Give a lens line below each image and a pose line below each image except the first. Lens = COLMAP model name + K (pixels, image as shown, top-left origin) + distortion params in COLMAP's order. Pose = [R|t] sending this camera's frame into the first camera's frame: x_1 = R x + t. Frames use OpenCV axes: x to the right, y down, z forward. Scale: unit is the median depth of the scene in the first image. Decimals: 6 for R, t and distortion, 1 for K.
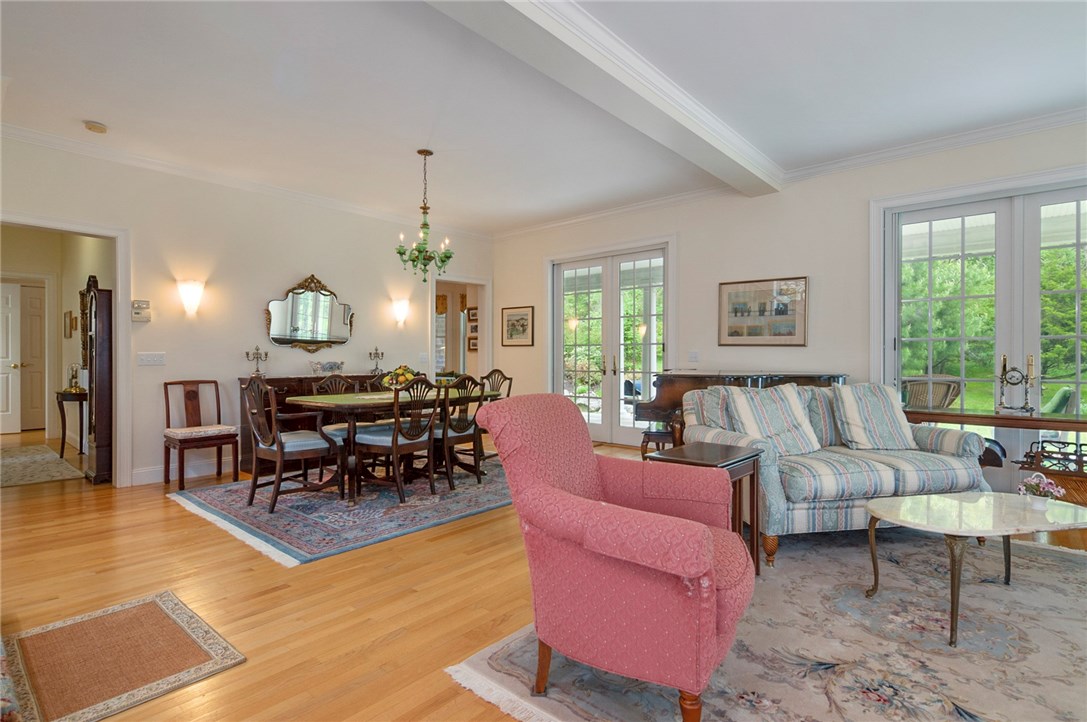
lens RADIAL K [[543.0, 0, 543.5], [0, 543.0, 361.0], [0, 0, 1]] dist [-0.015601, -0.000667]
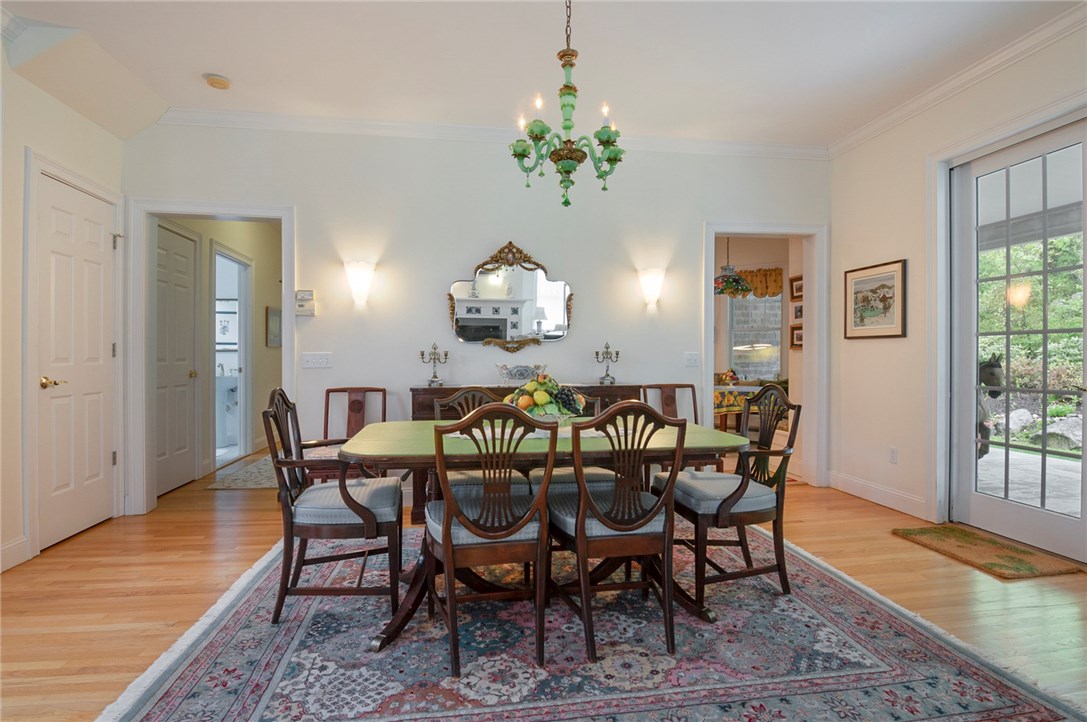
lens RADIAL K [[543.0, 0, 543.5], [0, 543.0, 361.0], [0, 0, 1]] dist [-0.015601, -0.000667]
pose [[0.759616, 0.005128, -0.650352, 0.069948], [-0.005309, 0.999984, 0.001685, -0.005378], [0.650350, 0.002173, 0.759631, 0.514213]]
